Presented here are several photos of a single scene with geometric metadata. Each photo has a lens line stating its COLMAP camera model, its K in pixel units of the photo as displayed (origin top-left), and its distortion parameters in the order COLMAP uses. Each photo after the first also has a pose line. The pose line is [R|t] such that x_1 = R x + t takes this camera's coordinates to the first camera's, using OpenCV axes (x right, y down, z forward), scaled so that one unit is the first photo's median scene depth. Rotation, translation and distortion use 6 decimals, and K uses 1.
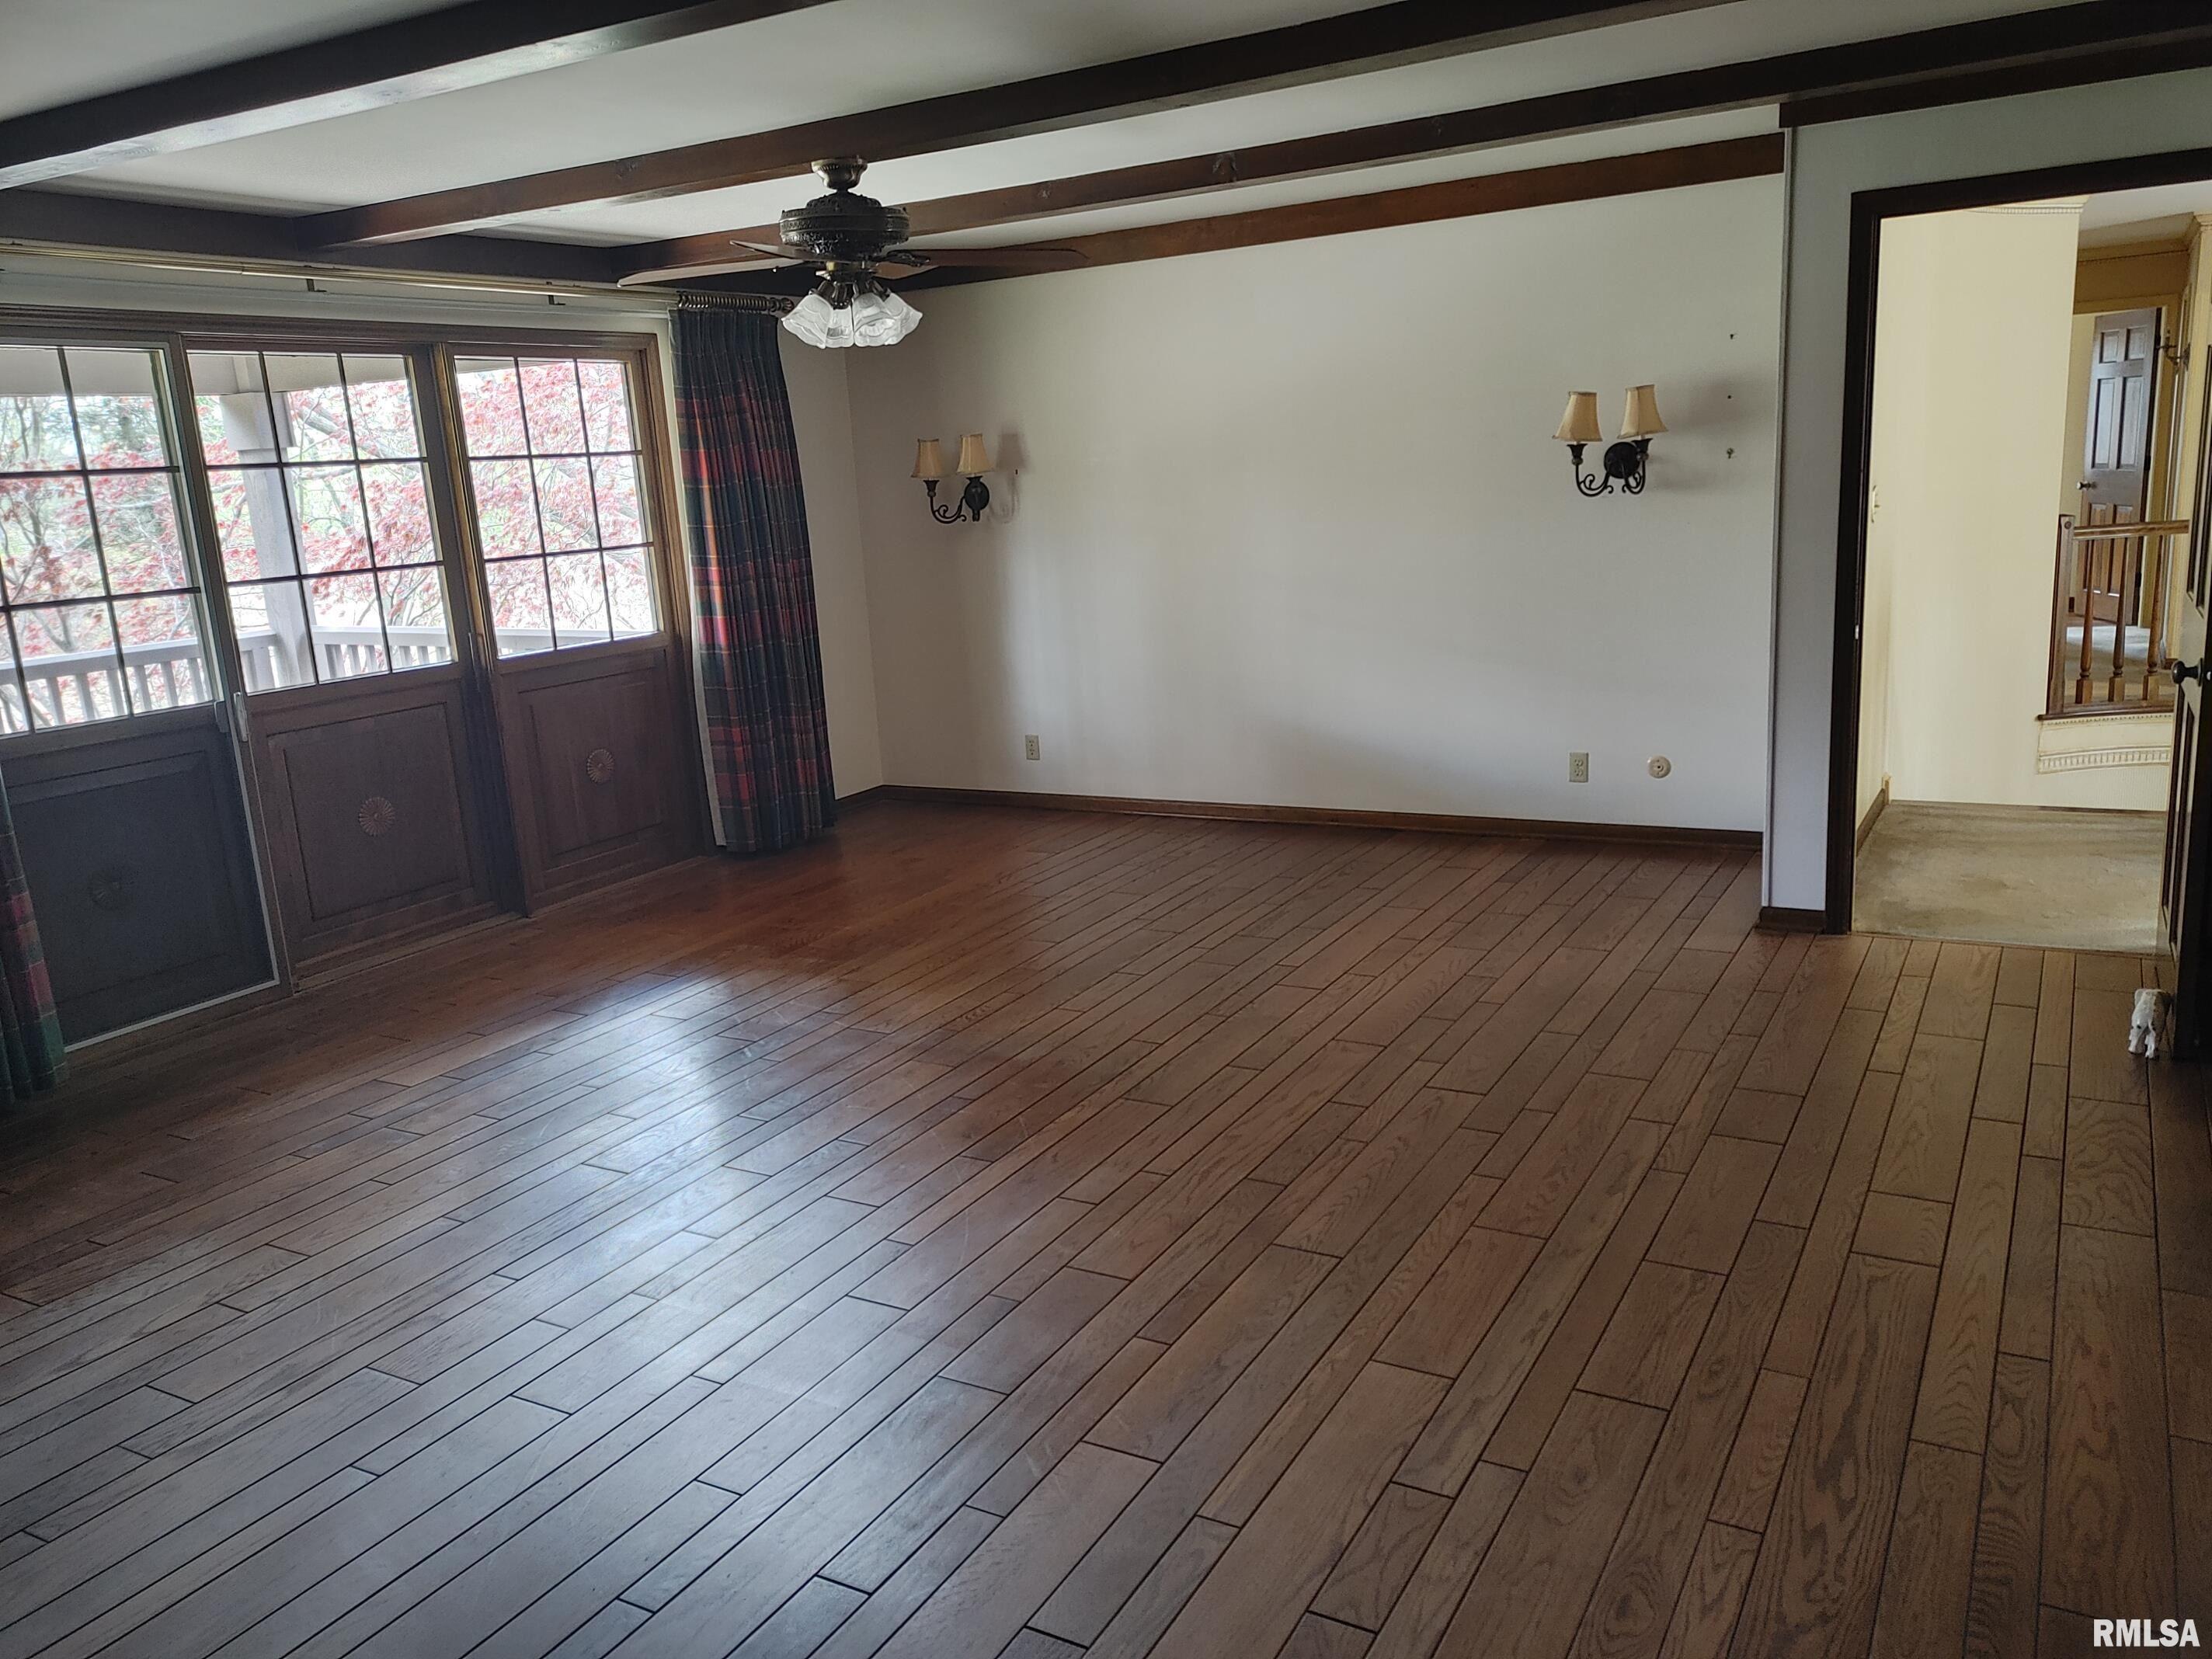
lens RADIAL K [[1680.7, 0, 1090.8], [0, 1680.7, 824.7], [0, 0, 1]] dist [0.056924, -0.047028]
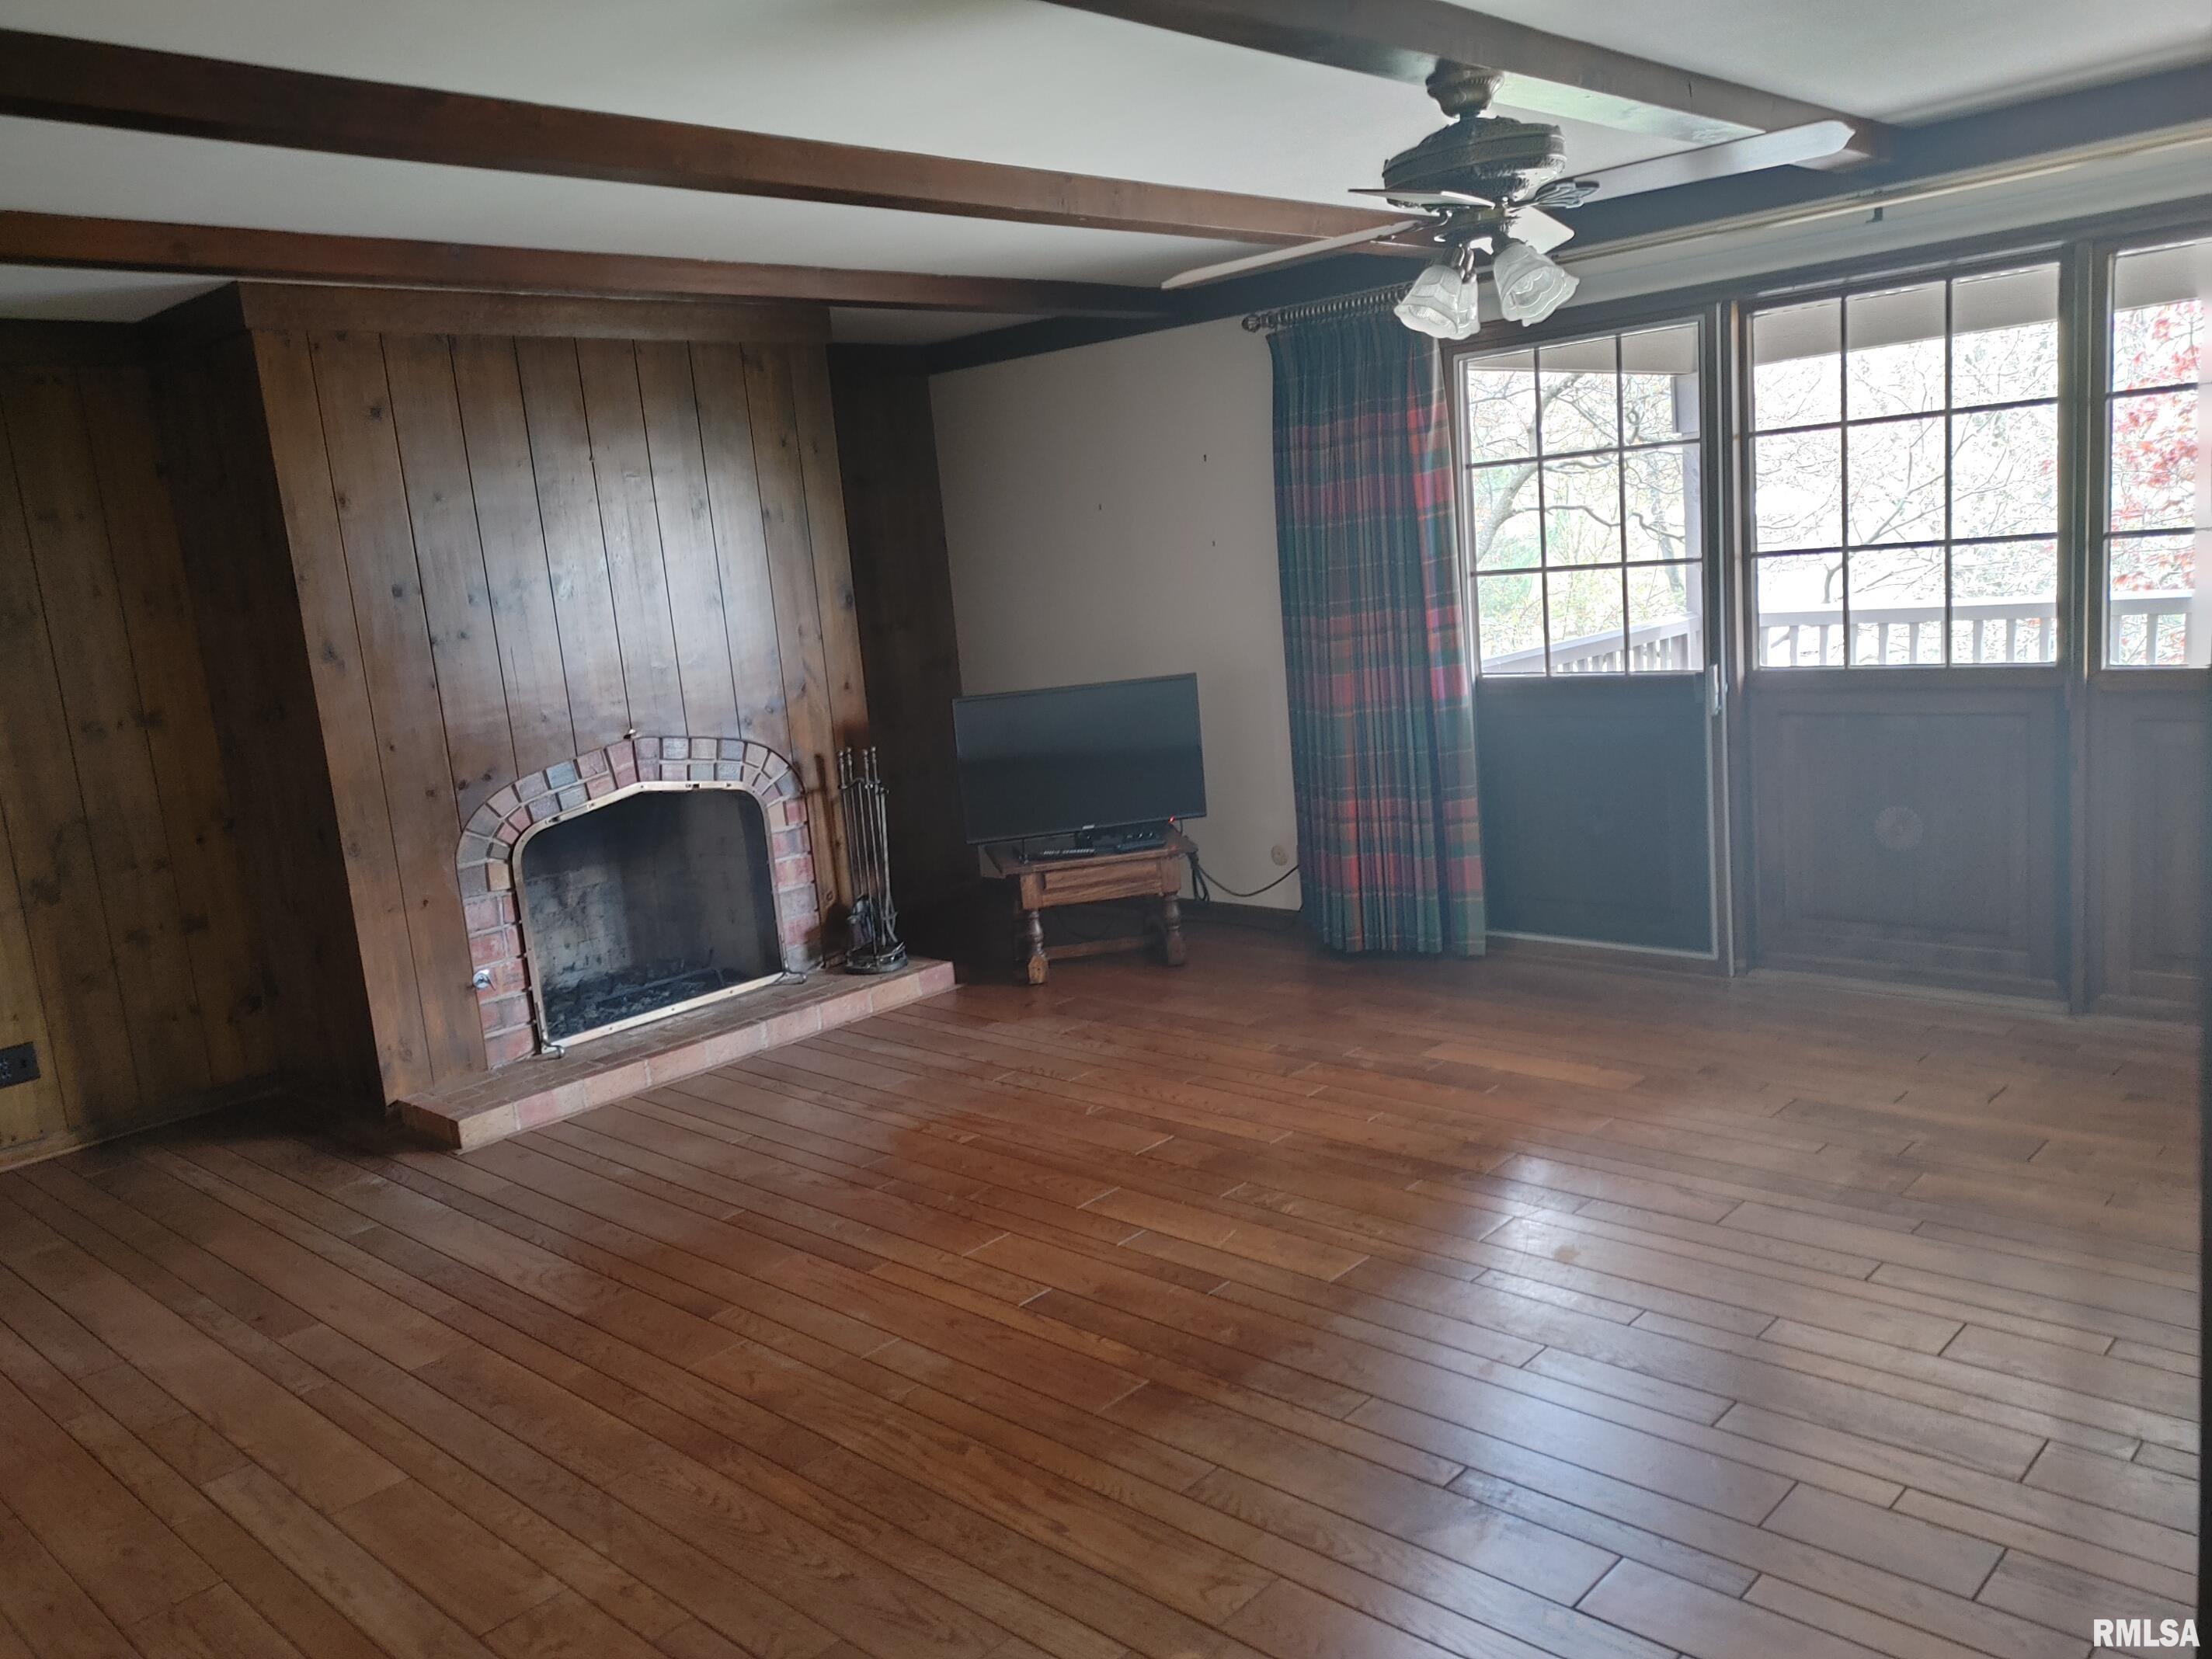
lens RADIAL K [[1680.7, 0, 1090.8], [0, 1680.7, 824.7], [0, 0, 1]] dist [0.056924, -0.047028]
pose [[-0.224076, 0.240413, -0.944453, 0.688217], [-0.111034, 0.956488, 0.269820, -0.278930], [0.968226, 0.165327, -0.187632, 1.103094]]
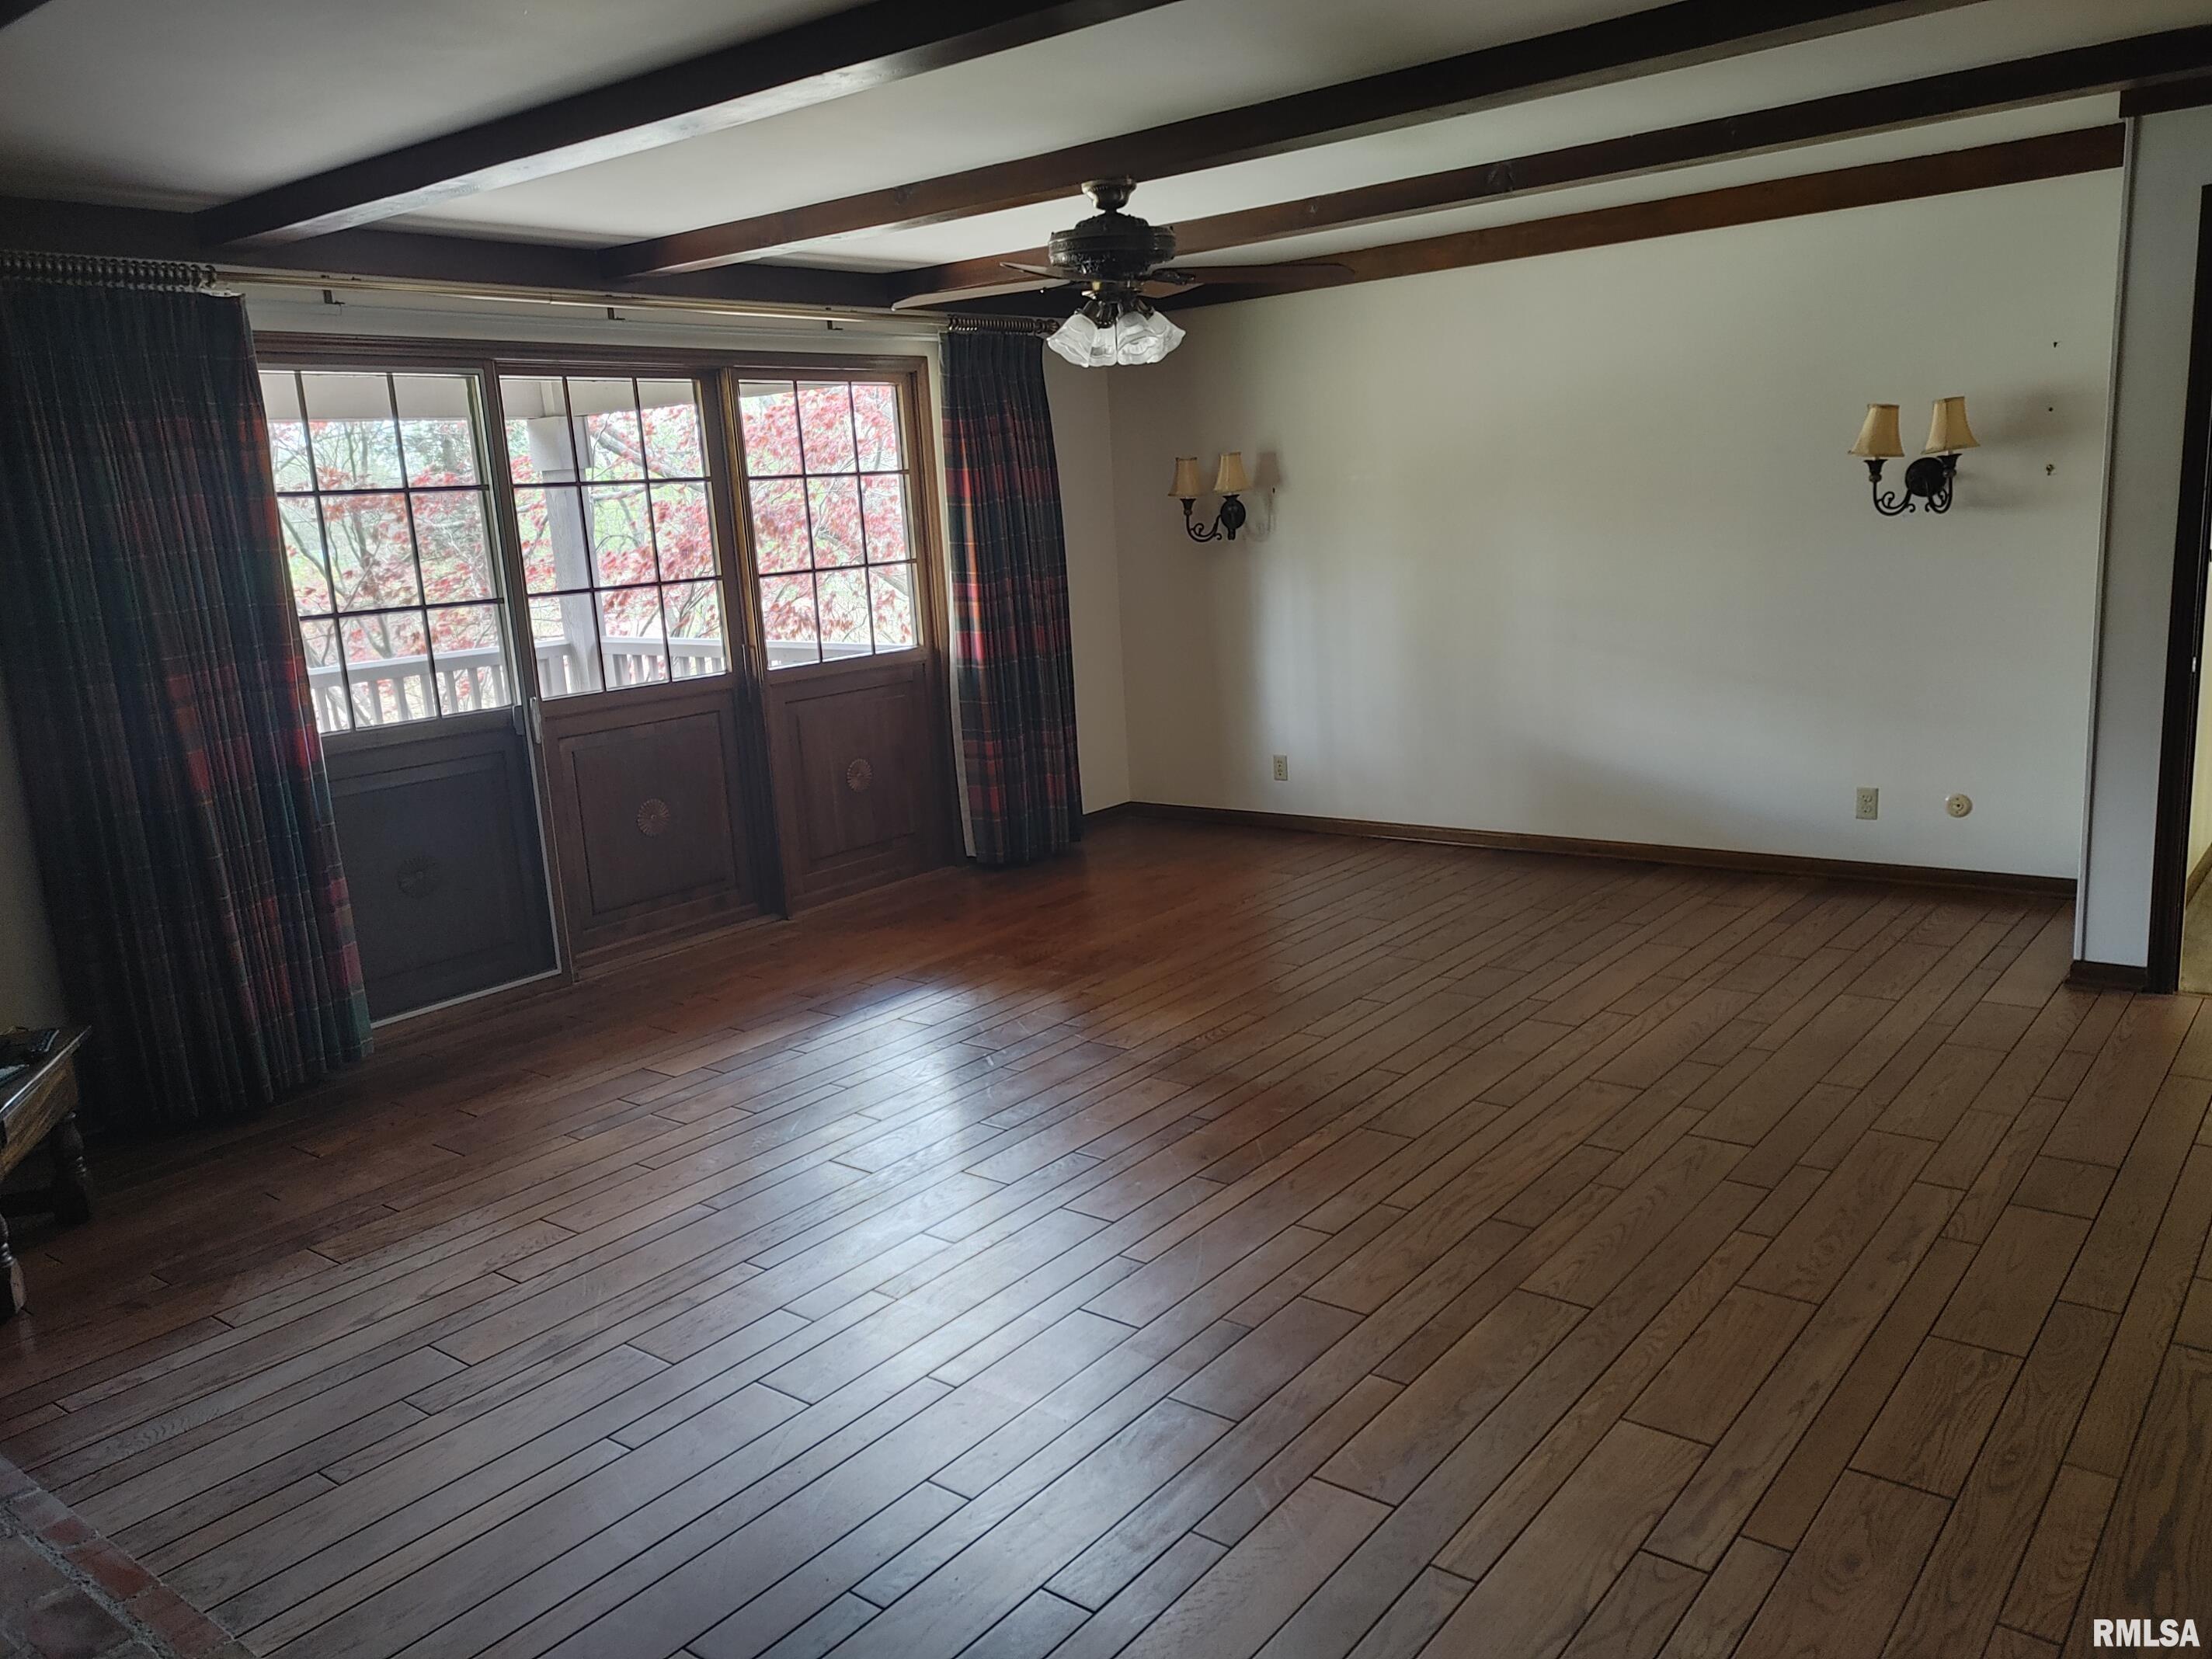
lens RADIAL K [[1680.7, 0, 1090.8], [0, 1680.7, 824.7], [0, 0, 1]] dist [0.056924, -0.047028]
pose [[0.988949, 0.030190, -0.145147, -0.000871], [-0.031892, 0.999447, -0.009411, 0.000703], [0.144782, 0.013936, 0.989365, 0.005259]]
